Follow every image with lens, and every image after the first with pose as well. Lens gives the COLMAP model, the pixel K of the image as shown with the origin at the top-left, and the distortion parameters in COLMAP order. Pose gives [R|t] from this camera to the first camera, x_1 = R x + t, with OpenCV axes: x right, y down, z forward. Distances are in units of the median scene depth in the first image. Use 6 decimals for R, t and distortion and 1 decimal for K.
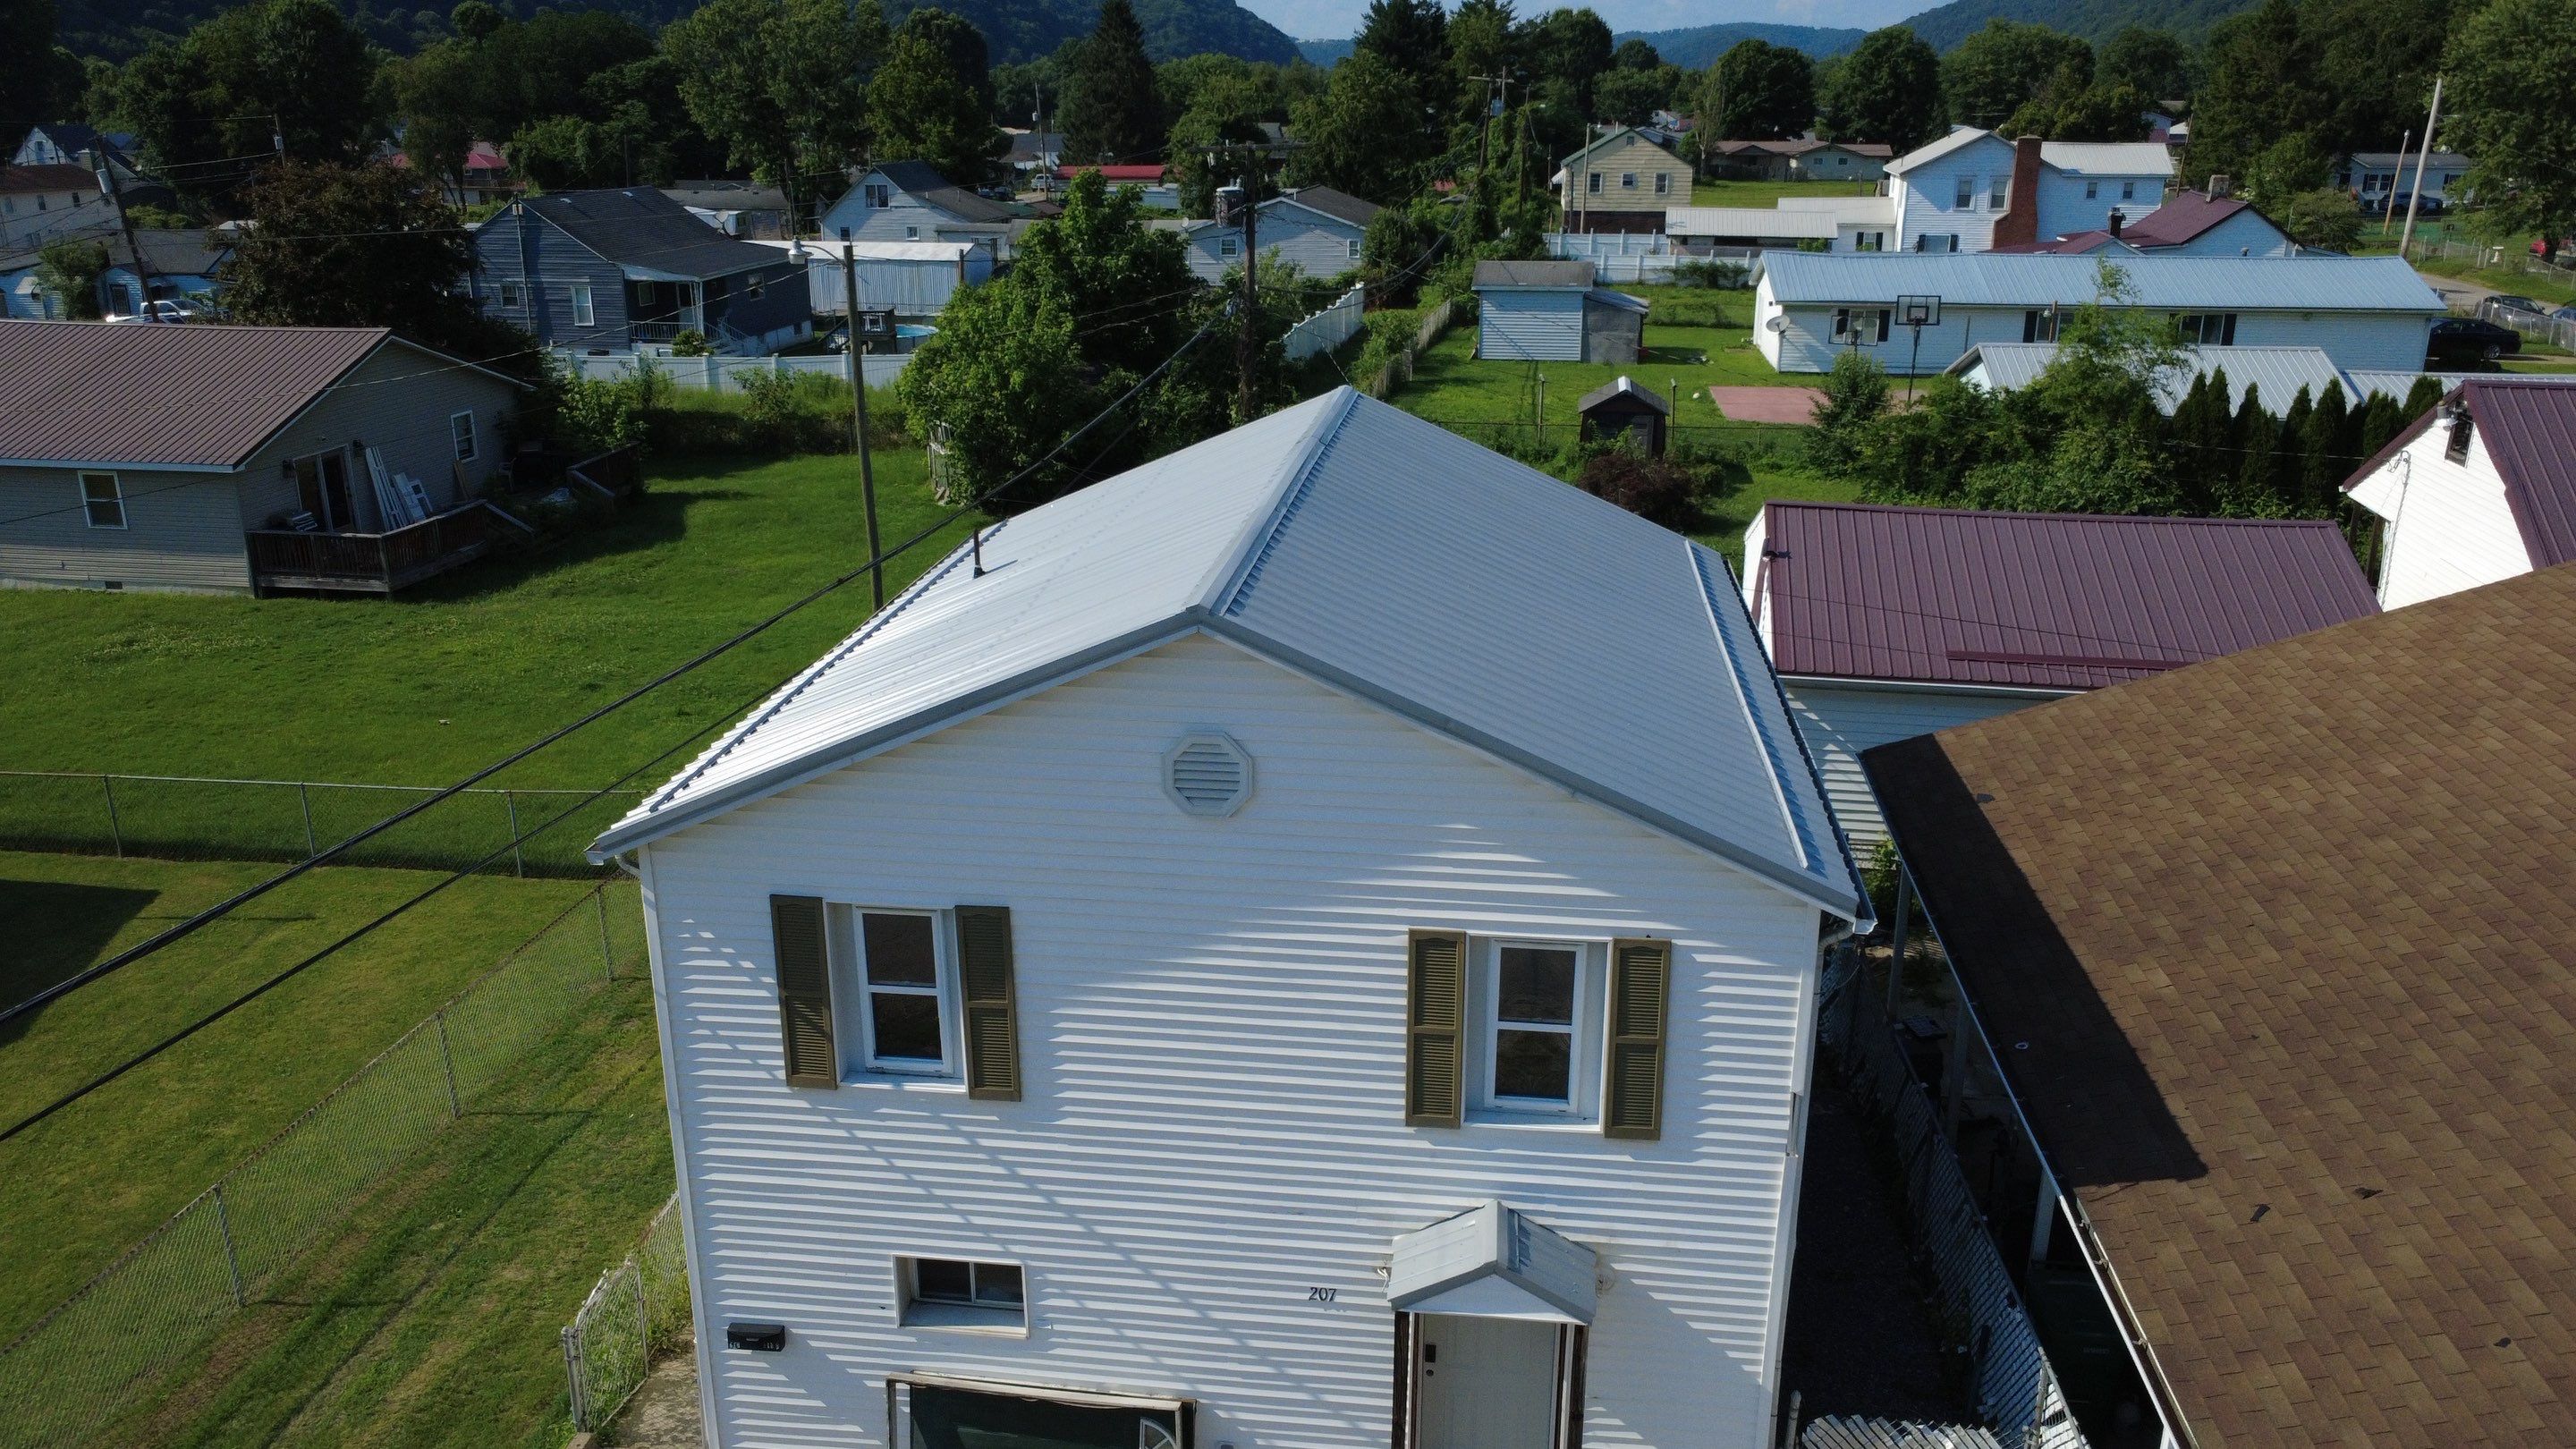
lens RADIAL K [[1887.7, 0, 1287.2], [0, 1887.7, 736.2], [0, 0, 1]] dist [-0.011157, 0.012066]
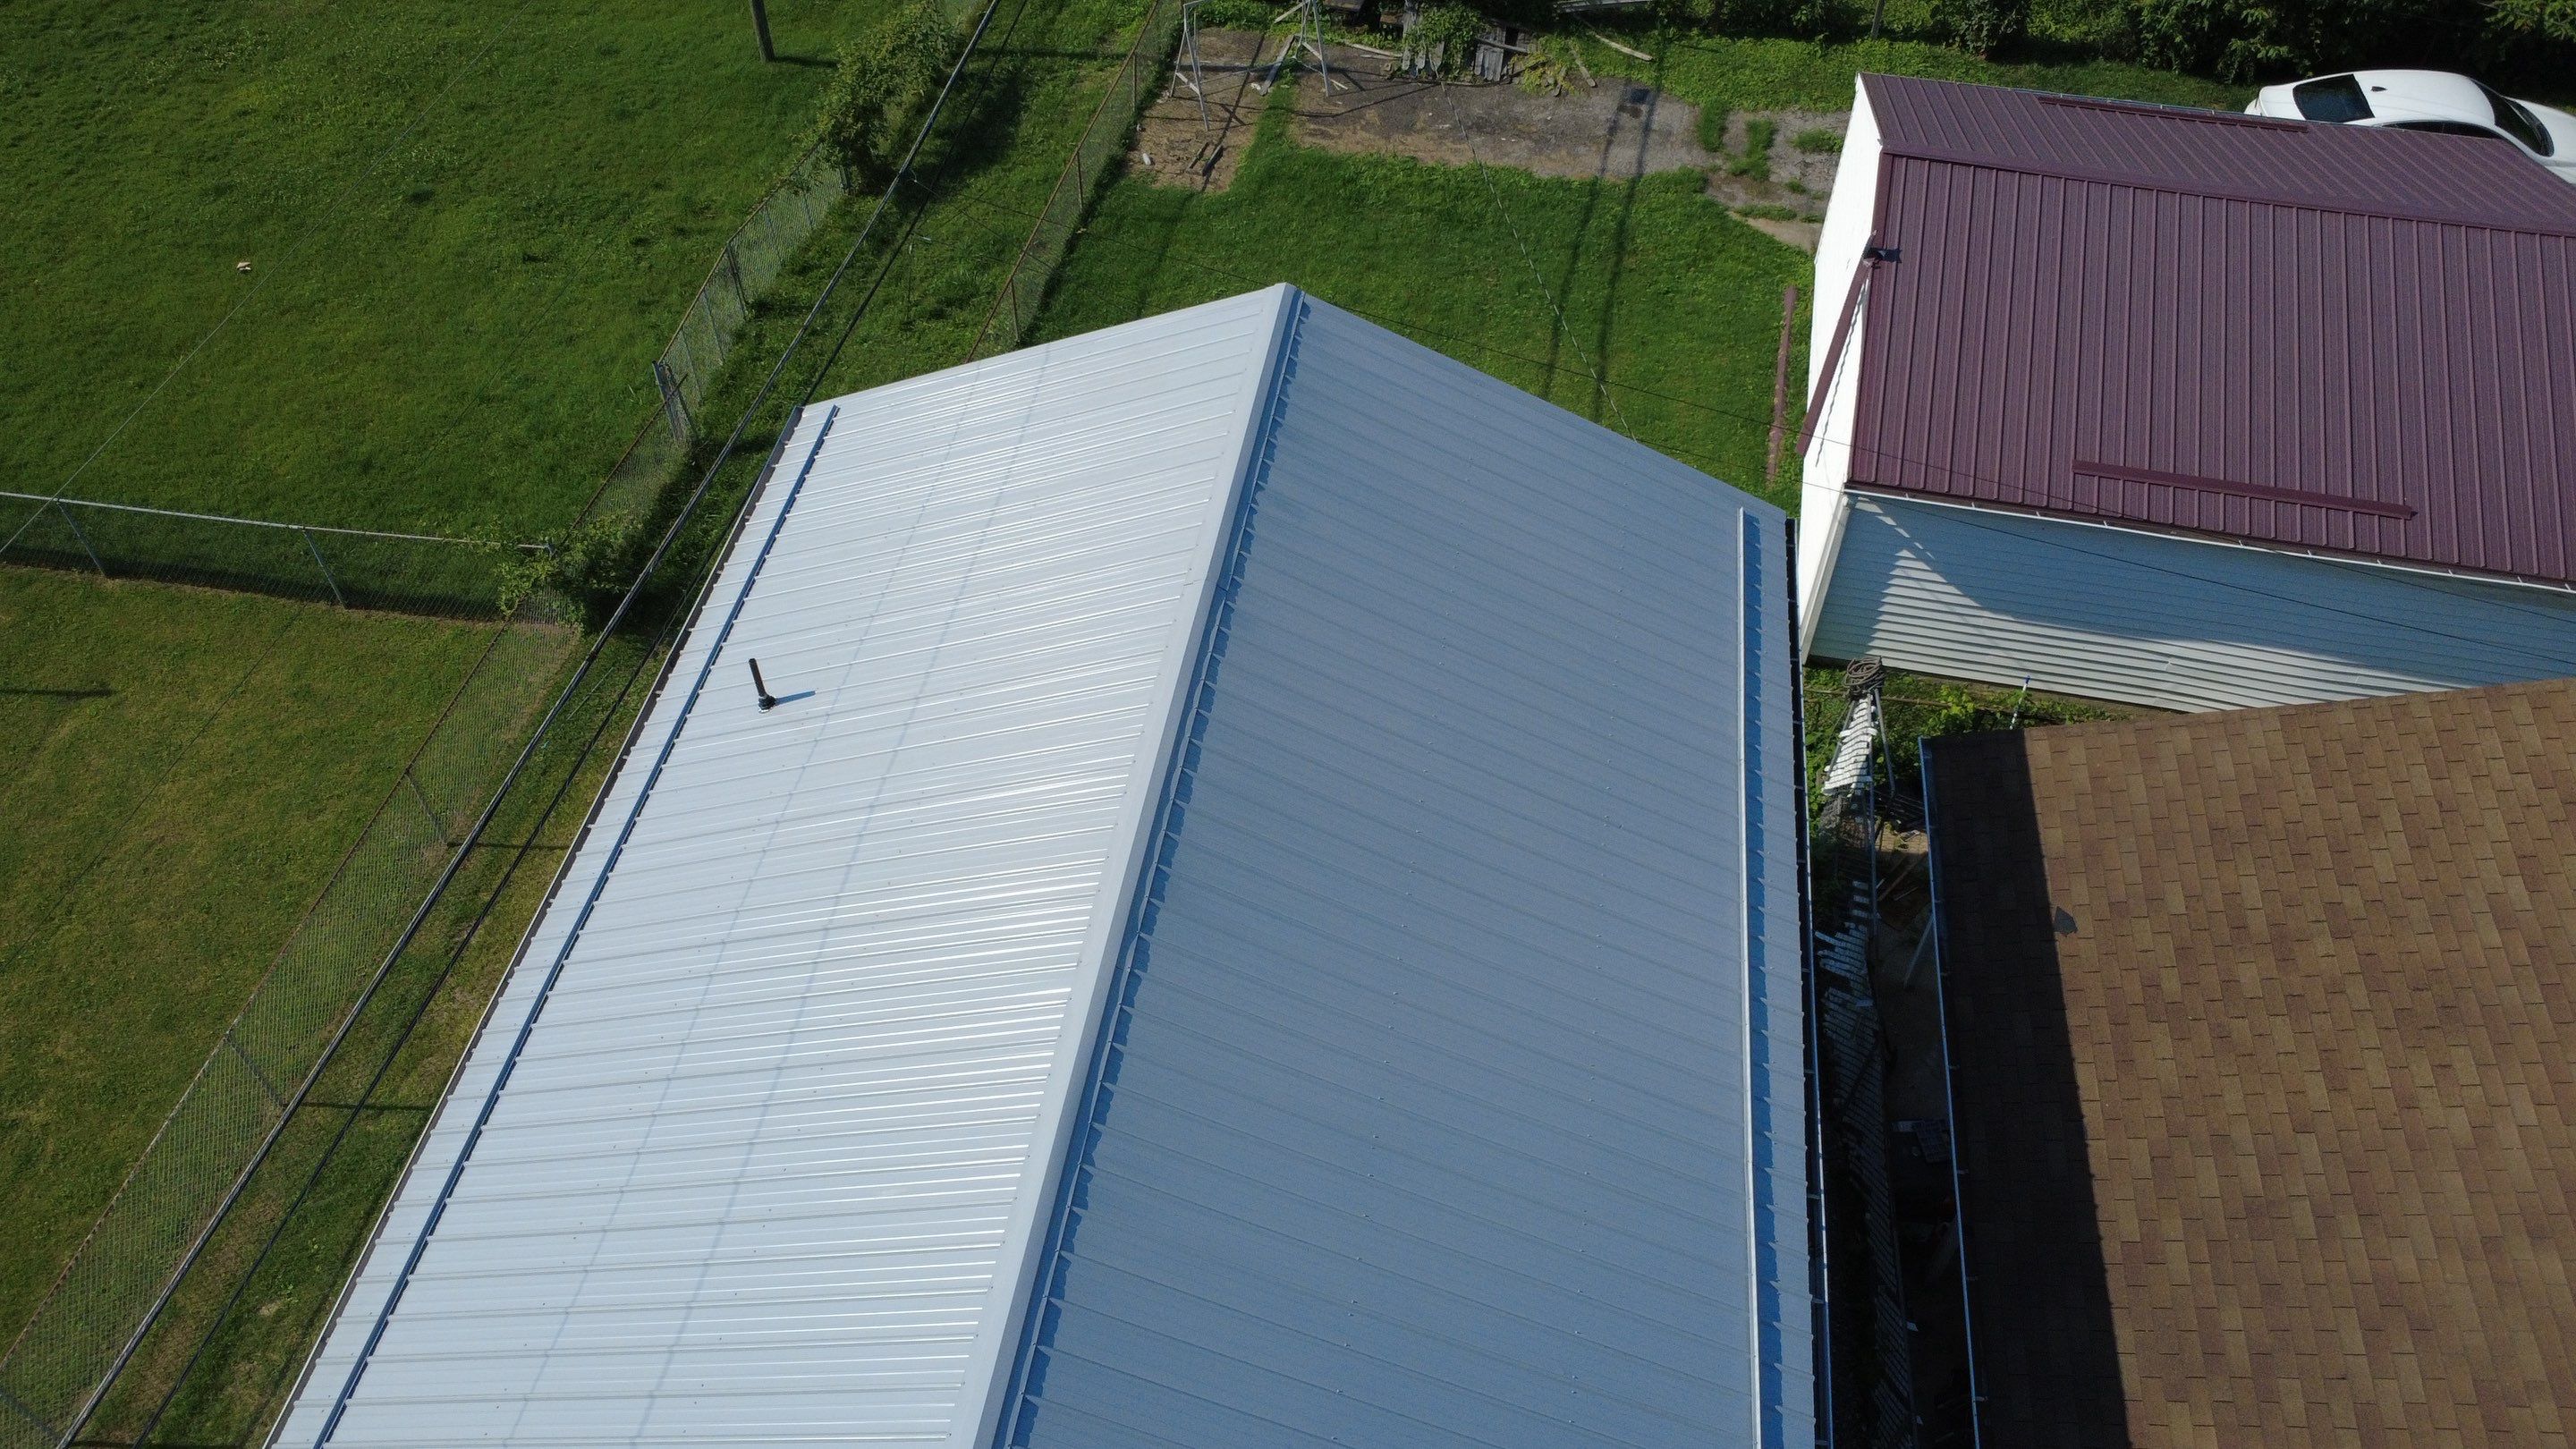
lens RADIAL K [[1887.7, 0, 1287.8], [0, 1887.7, 721.8], [0, 0, 1]] dist [-0.011157, 0.012066]
pose [[0.999537, 0.025595, -0.016451, 0.049074], [-0.014302, 0.872465, 0.488467, -0.404716], [0.026855, -0.488006, 0.872427, 0.318395]]
